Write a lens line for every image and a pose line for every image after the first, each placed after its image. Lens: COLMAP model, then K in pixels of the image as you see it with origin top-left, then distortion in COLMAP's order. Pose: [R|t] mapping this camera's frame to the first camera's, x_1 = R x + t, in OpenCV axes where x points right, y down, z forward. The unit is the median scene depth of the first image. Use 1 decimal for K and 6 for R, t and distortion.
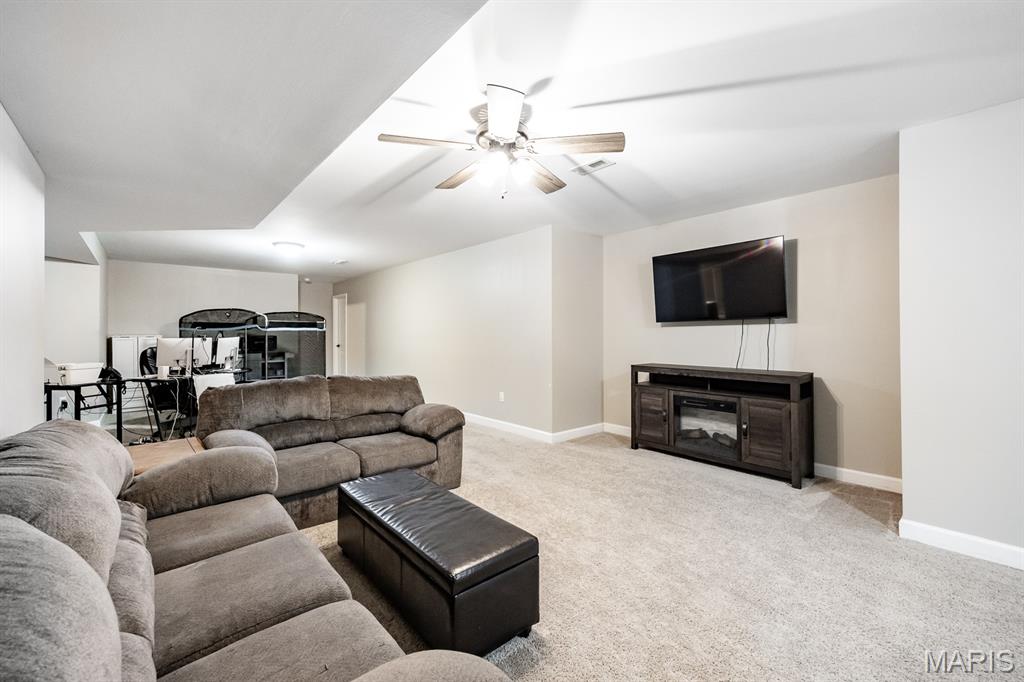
lens RADIAL K [[423.3, 0, 511.4], [0, 423.3, 331.5], [0, 0, 1]] dist [0.000815, 0.000052]
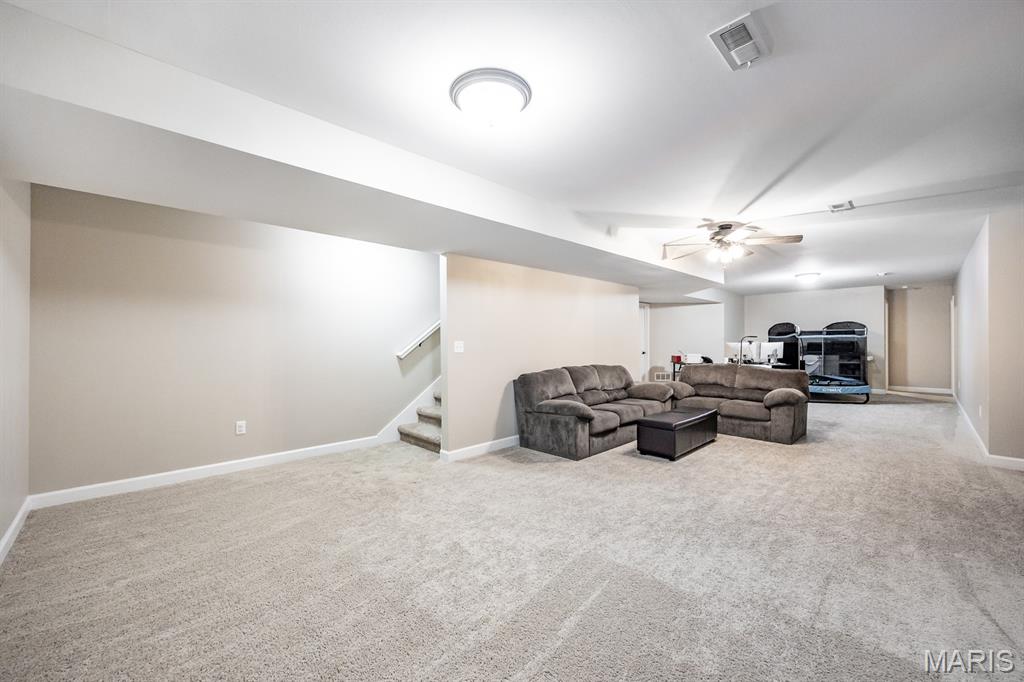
lens RADIAL K [[406.2, 0, 512.9], [0, 406.2, 338.4], [0, 0, 1]] dist [0.001759, 0.000126]
pose [[0.065152, -0.002124, -0.997873, 0.785037], [0.005965, 0.999981, -0.001739, -0.003106], [0.997858, -0.005839, 0.065163, -0.028897]]
